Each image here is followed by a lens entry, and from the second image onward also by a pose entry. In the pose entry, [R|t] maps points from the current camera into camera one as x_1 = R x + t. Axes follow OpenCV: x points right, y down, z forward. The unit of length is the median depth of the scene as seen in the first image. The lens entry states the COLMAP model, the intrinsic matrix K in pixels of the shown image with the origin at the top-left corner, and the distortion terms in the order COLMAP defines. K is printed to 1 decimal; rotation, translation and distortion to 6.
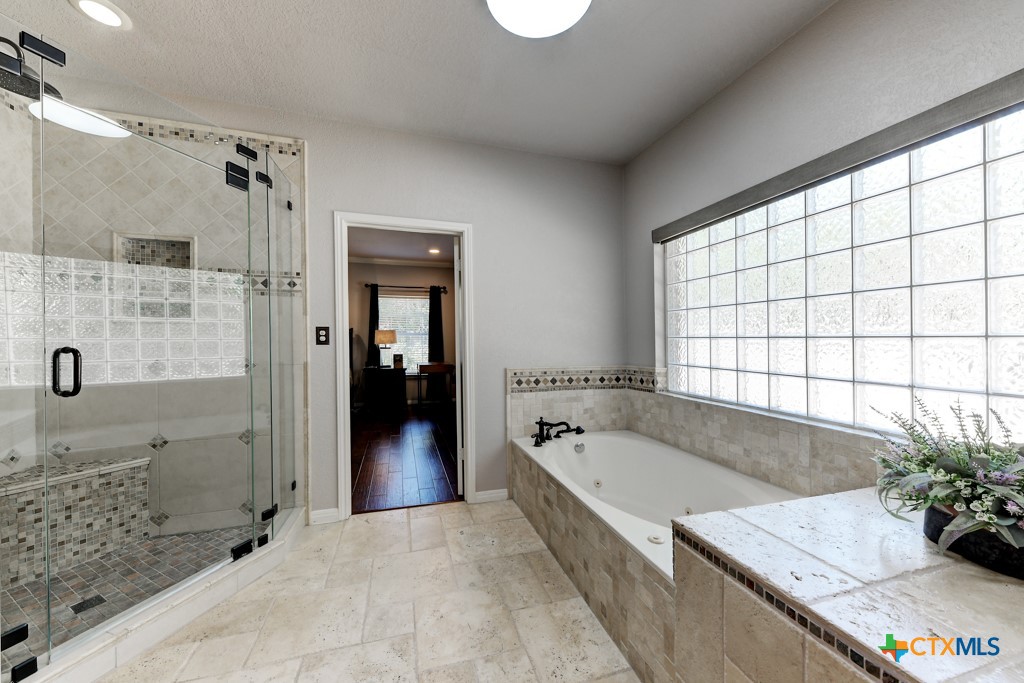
lens RADIAL K [[358.8, 0, 501.7], [0, 358.8, 338.2], [0, 0, 1]] dist [-0.008693, -0.000743]
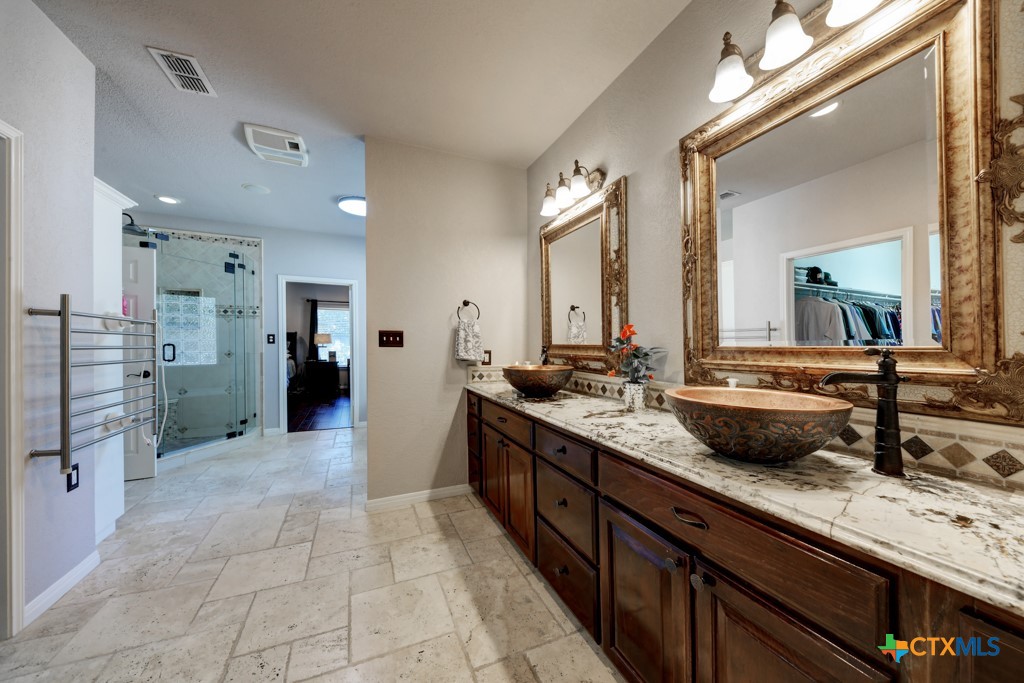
lens RADIAL K [[358.8, 0, 518.7], [0, 358.8, 340.4], [0, 0, 1]] dist [-0.008693, -0.000743]
pose [[0.990539, 0.005575, 0.137115, 0.550105], [-0.006018, 0.999978, 0.002815, -0.012174], [-0.137096, -0.003614, 0.990551, -1.076691]]
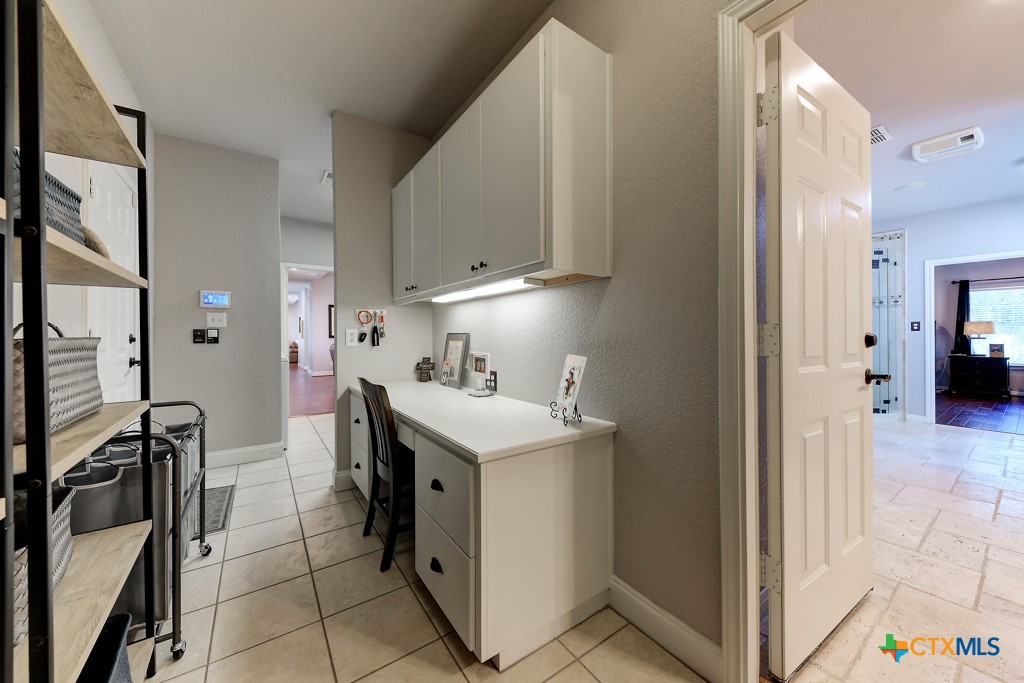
lens RADIAL K [[358.8, 0, 508.2], [0, 358.8, 343.0], [0, 0, 1]] dist [-0.008693, -0.000743]
pose [[0.295451, 0.015291, -0.955235, 0.674081], [0.006220, 0.999820, 0.017928, 0.034965], [0.955338, -0.011238, 0.295303, -1.659985]]
